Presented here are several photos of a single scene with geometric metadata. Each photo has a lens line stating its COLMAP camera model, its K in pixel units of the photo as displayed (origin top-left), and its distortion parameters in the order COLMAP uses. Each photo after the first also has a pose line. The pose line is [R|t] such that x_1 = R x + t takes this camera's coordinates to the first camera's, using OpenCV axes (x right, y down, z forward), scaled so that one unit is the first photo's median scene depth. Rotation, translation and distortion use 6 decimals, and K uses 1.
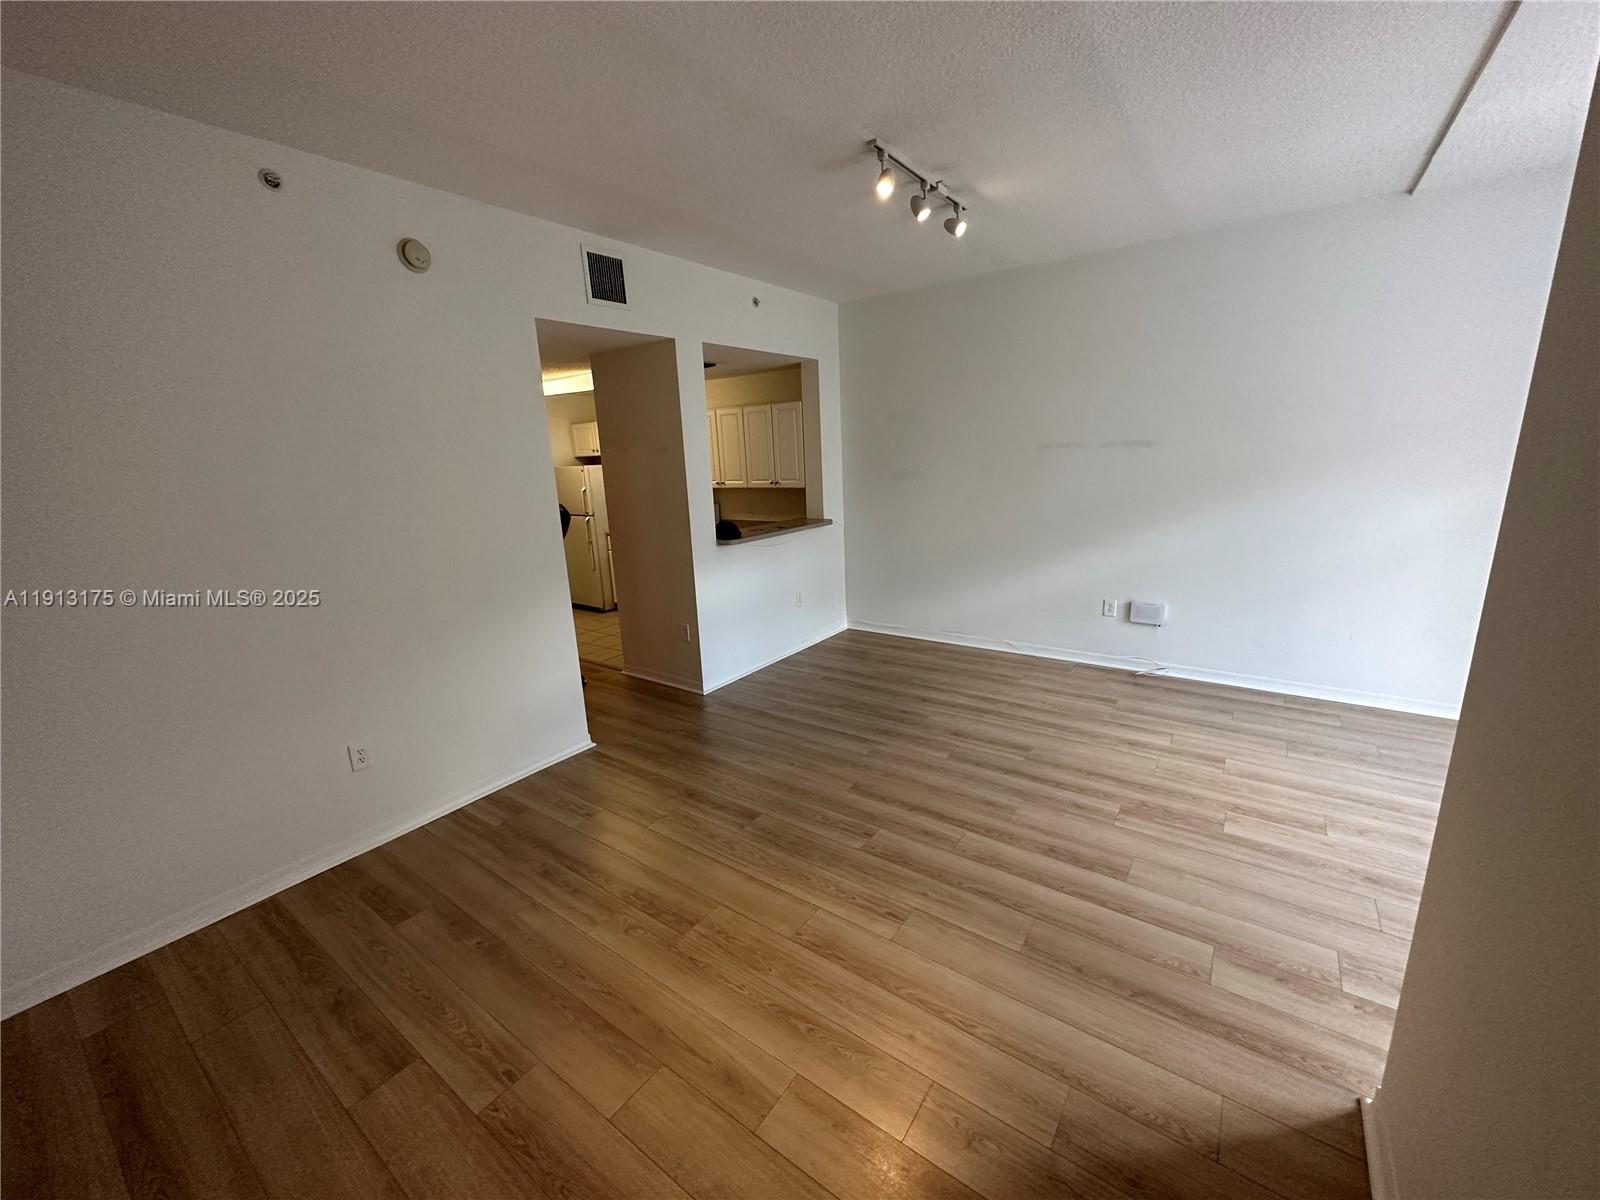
lens RADIAL K [[637.7, 0, 803.5], [0, 637.7, 603.9], [0, 0, 1]] dist [0.002841, -0.000182]
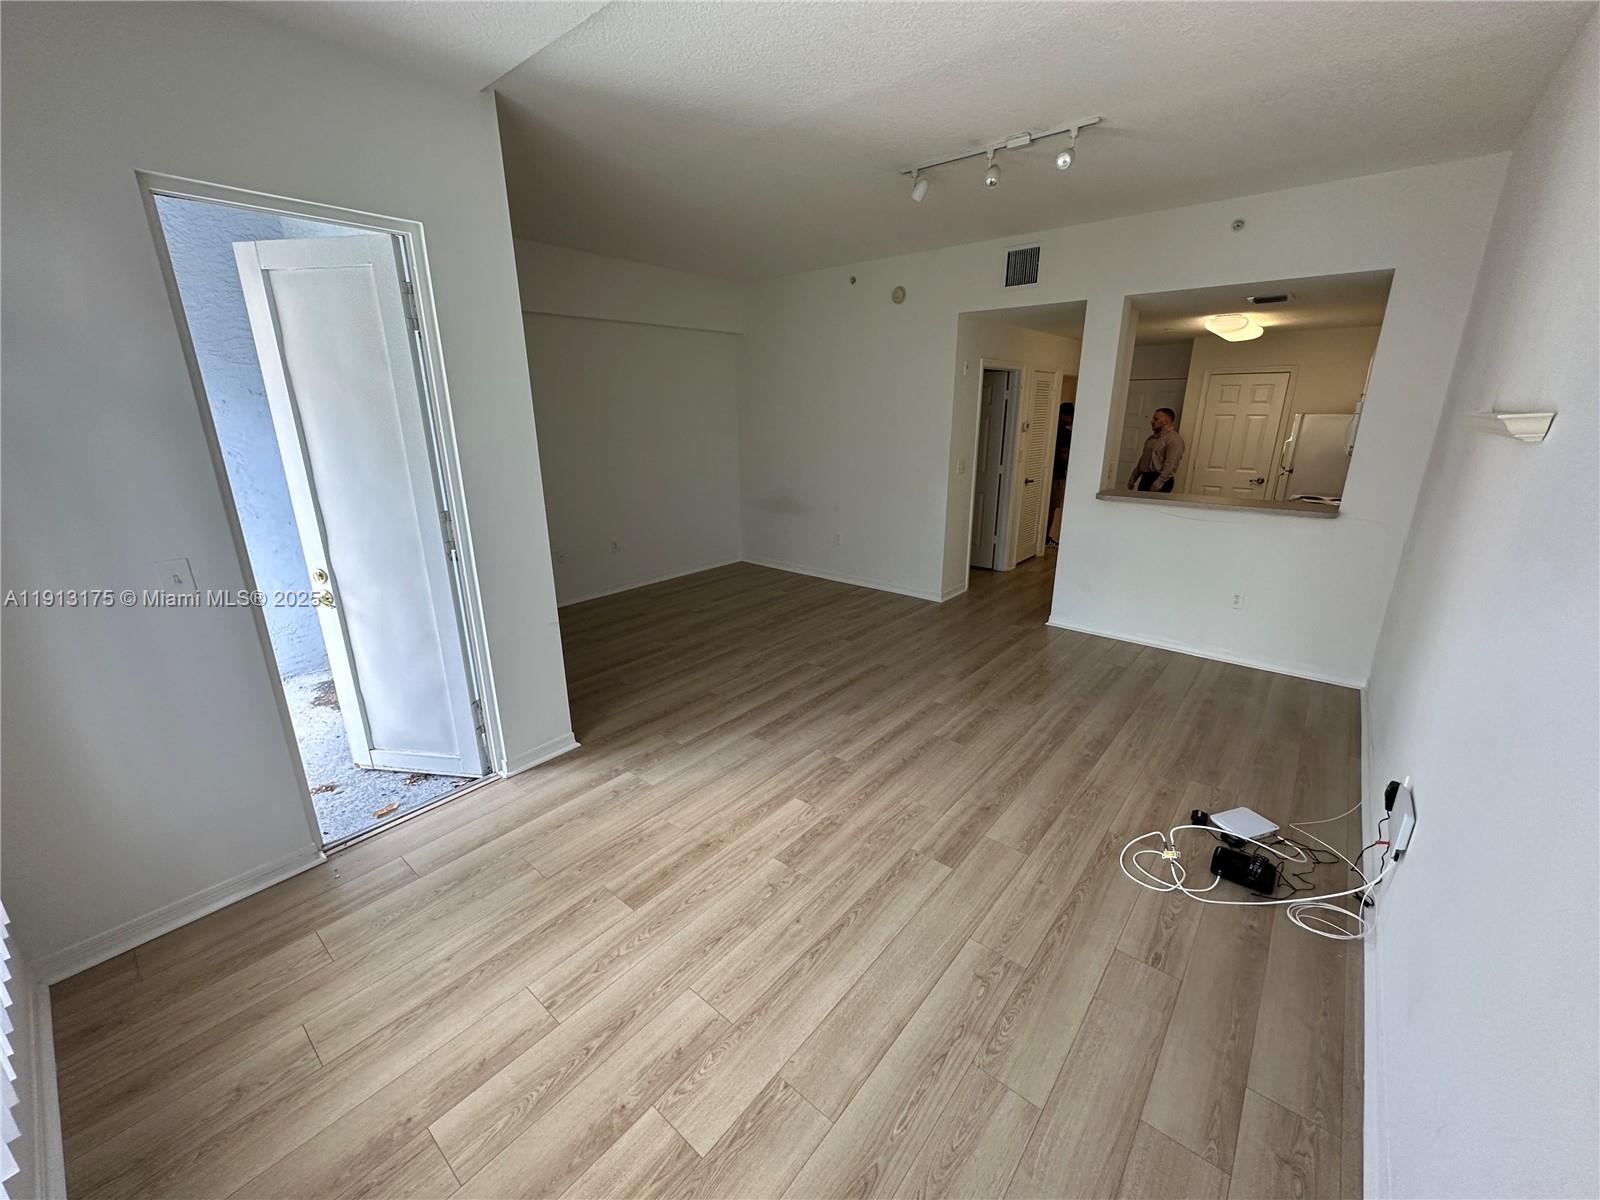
lens RADIAL K [[637.7, 0, 797.4], [0, 637.7, 608.1], [0, 0, 1]] dist [0.002841, -0.000182]
pose [[-0.075769, 0.340828, -0.937068, 1.247292], [-0.231479, 0.908083, 0.349002, -0.236837], [0.969885, 0.243355, 0.010090, 0.748378]]
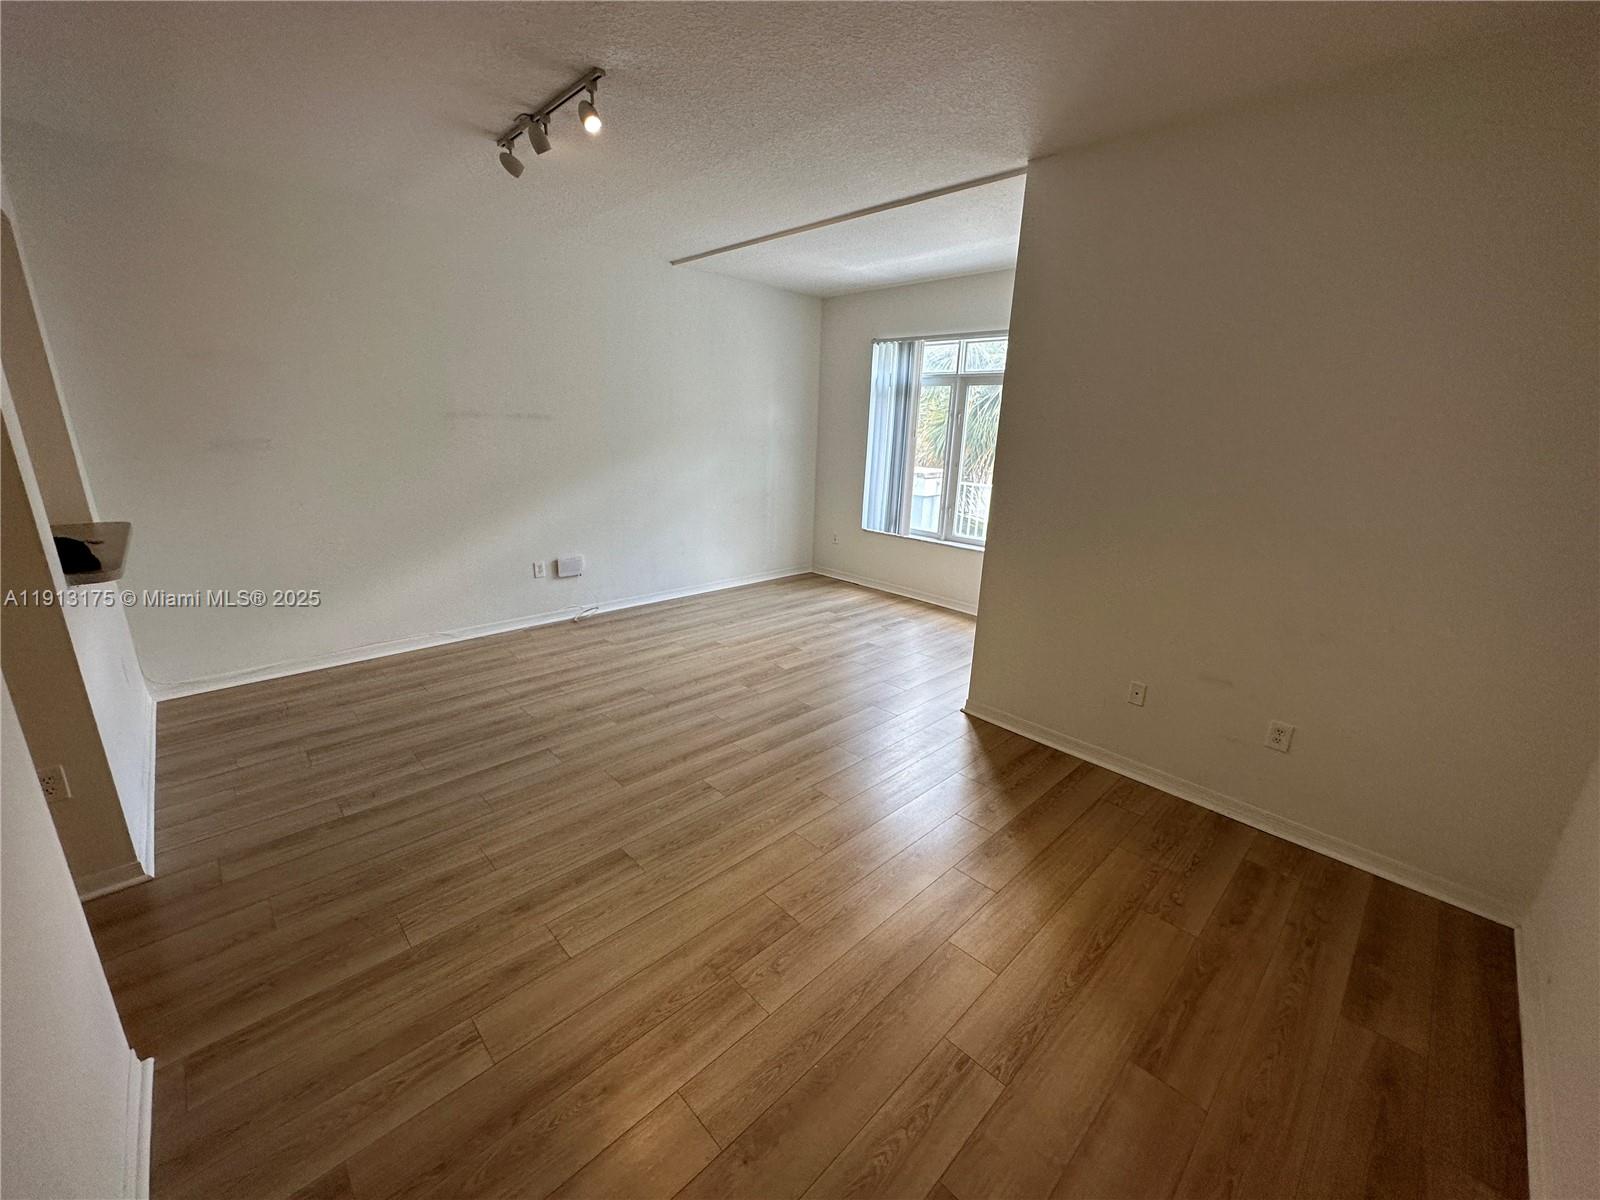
lens RADIAL K [[637.7, 0, 797.7], [0, 637.7, 593.5], [0, 0, 1]] dist [0.002841, -0.000182]
pose [[0.180806, -0.216511, 0.959392, -0.673521], [0.198429, 0.963439, 0.180029, -0.086798], [-0.963294, 0.157821, 0.217158, 0.485610]]
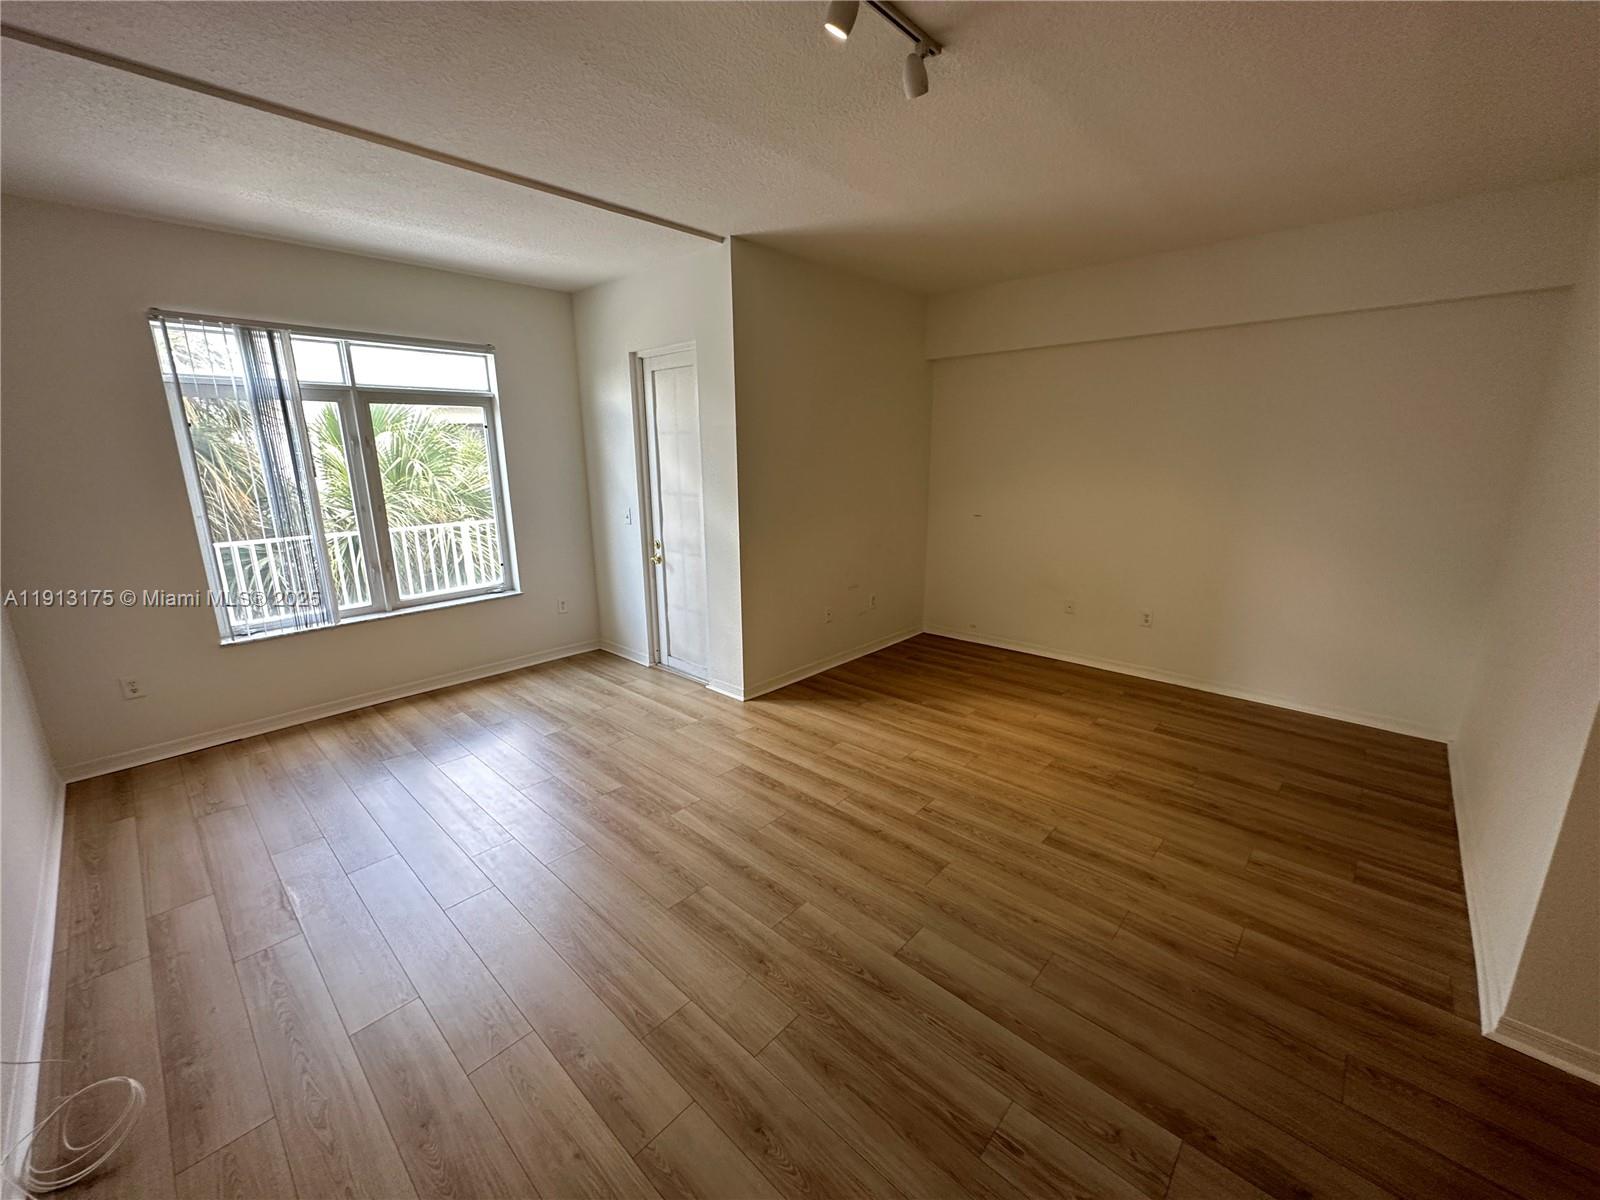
lens RADIAL K [[637.7, 0, 799.0], [0, 637.7, 598.3], [0, 0, 1]] dist [0.002841, -0.000182]
pose [[-0.990708, 0.018176, 0.134783, 0.135660], [0.077716, 0.888947, 0.451368, -0.379473], [-0.111611, 0.457649, -0.882100, 1.510561]]
